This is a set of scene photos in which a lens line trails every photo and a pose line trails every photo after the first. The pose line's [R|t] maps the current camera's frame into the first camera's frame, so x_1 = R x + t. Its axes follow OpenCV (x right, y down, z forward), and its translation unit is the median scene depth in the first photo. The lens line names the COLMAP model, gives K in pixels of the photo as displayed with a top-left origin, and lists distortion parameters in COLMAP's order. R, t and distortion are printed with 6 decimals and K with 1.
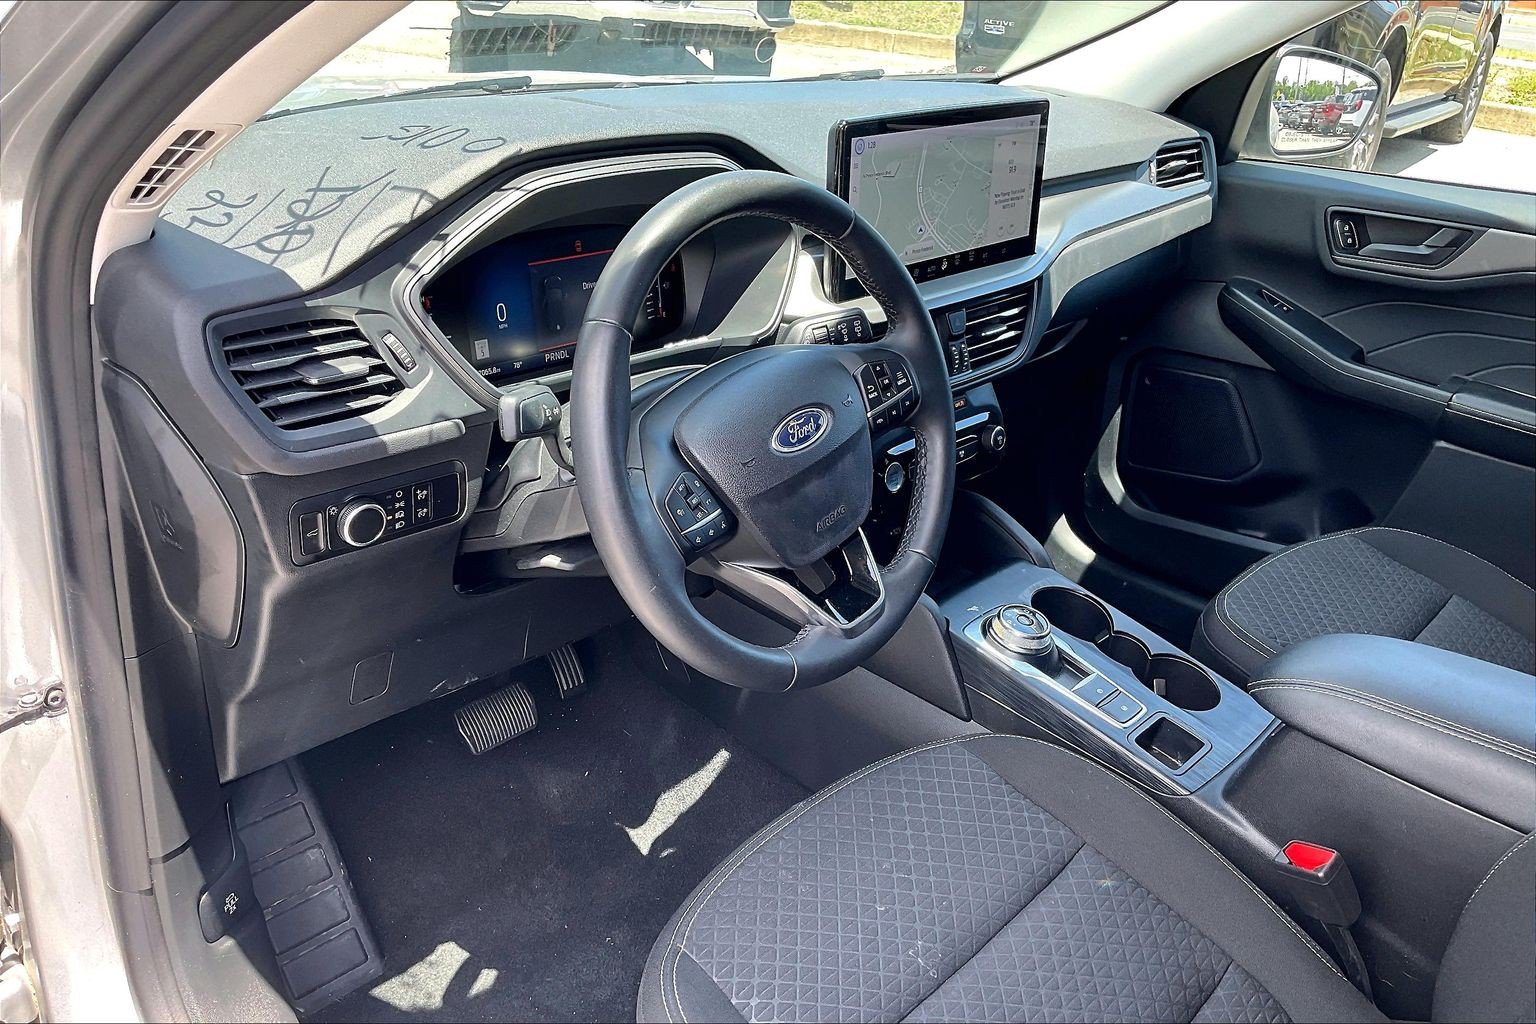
lens RADIAL K [[1275.5, 0, 768.0], [0, 1275.5, 512.0], [0, 0, 1]] dist [0.115310, -0.229631]
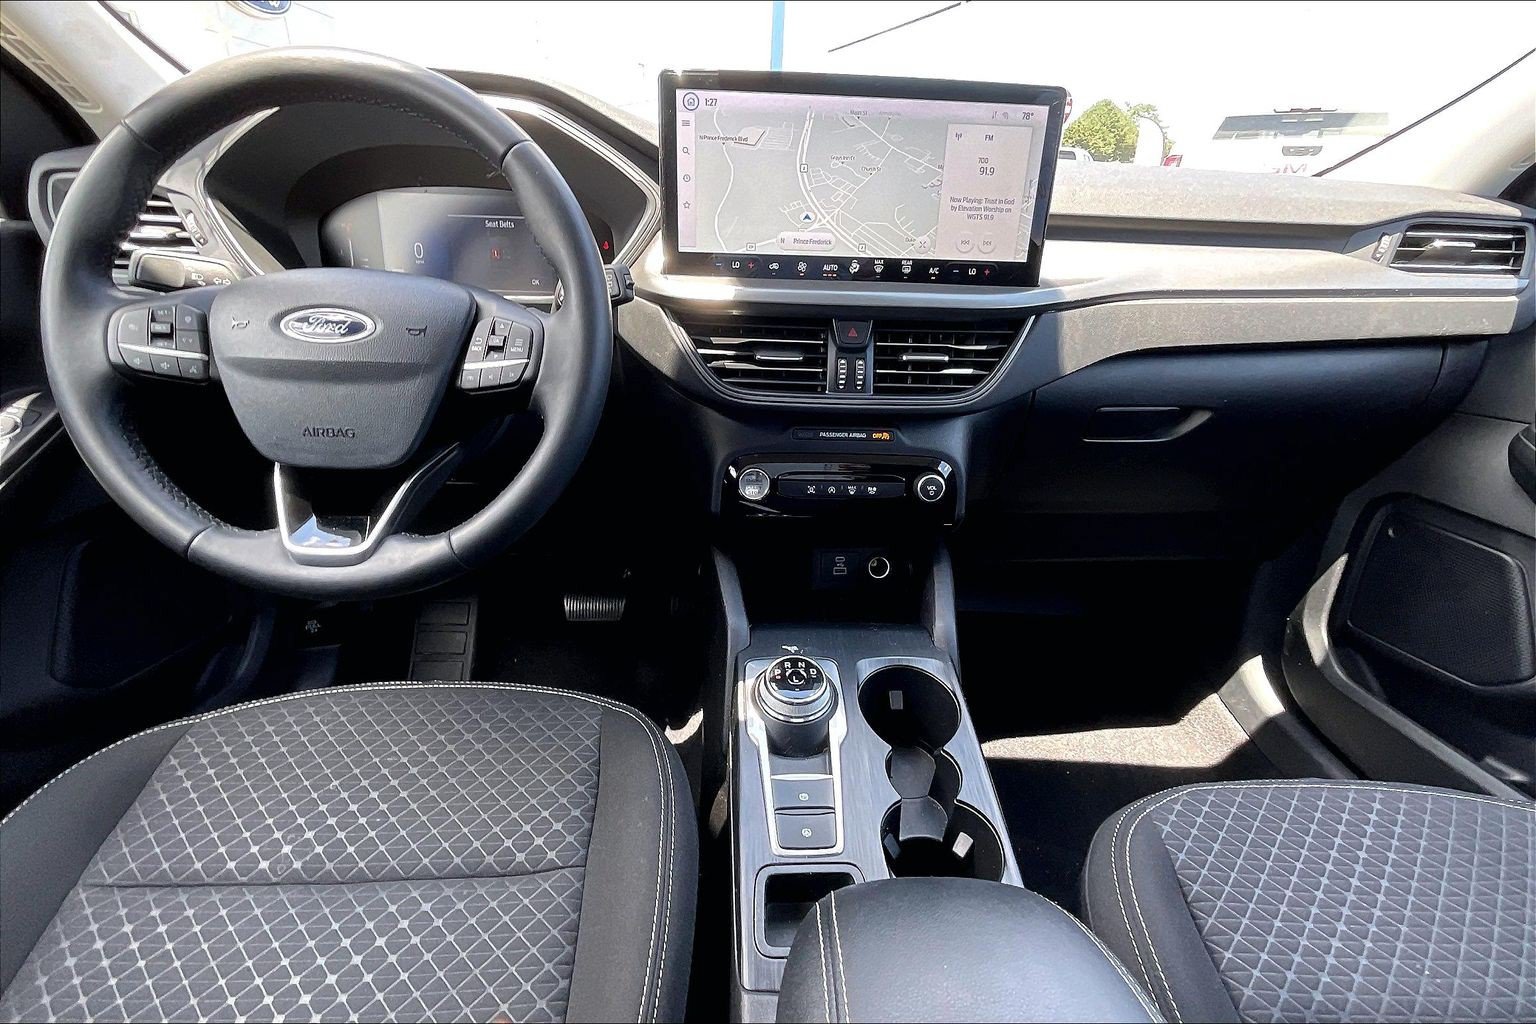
lens RADIAL K [[701.5, 0, 768.0], [0, 701.5, 512.0], [0, 0, 1]] dist [-0.002113, 0.000710]
pose [[0.715107, 0.257635, -0.649805, 0.445772], [-0.284871, 0.956314, 0.065661, -0.044395], [0.638334, 0.138156, 0.757260, 0.603957]]
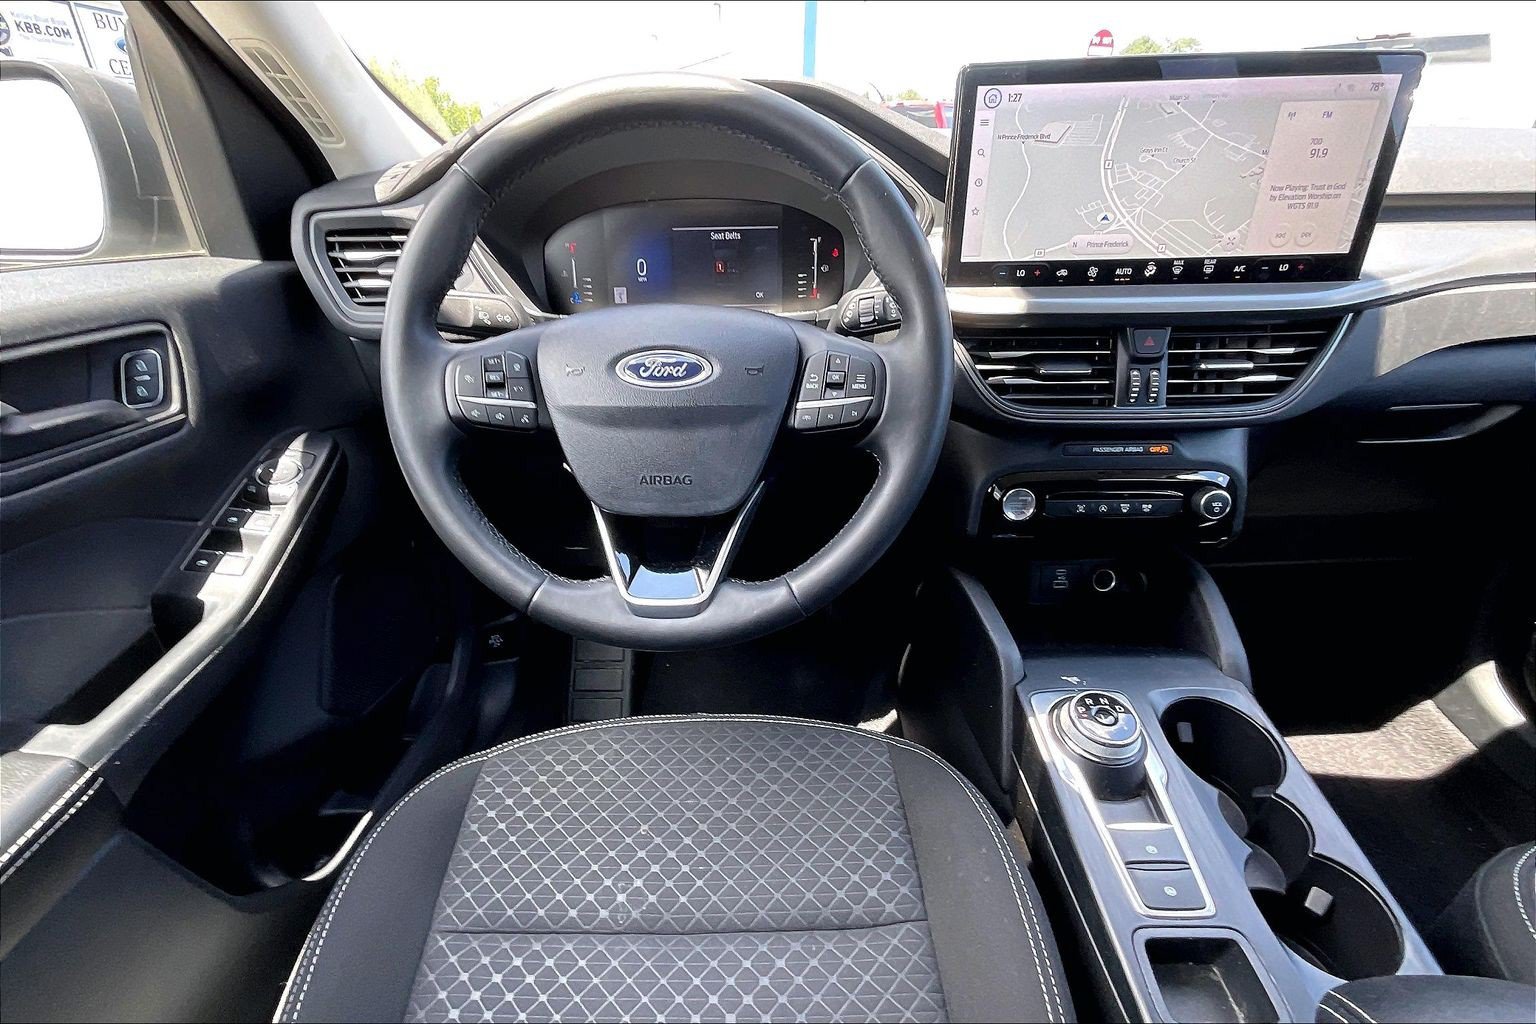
lens RADIAL K [[706.3, 0, 732.8], [0, 706.3, 515.5], [0, 0, 1]] dist [-0.025233, 0.021637]
pose [[0.670161, 0.269362, -0.691613, 0.303858], [-0.254986, 0.958662, 0.126292, -0.030897], [0.697041, 0.091716, 0.711141, 0.501711]]
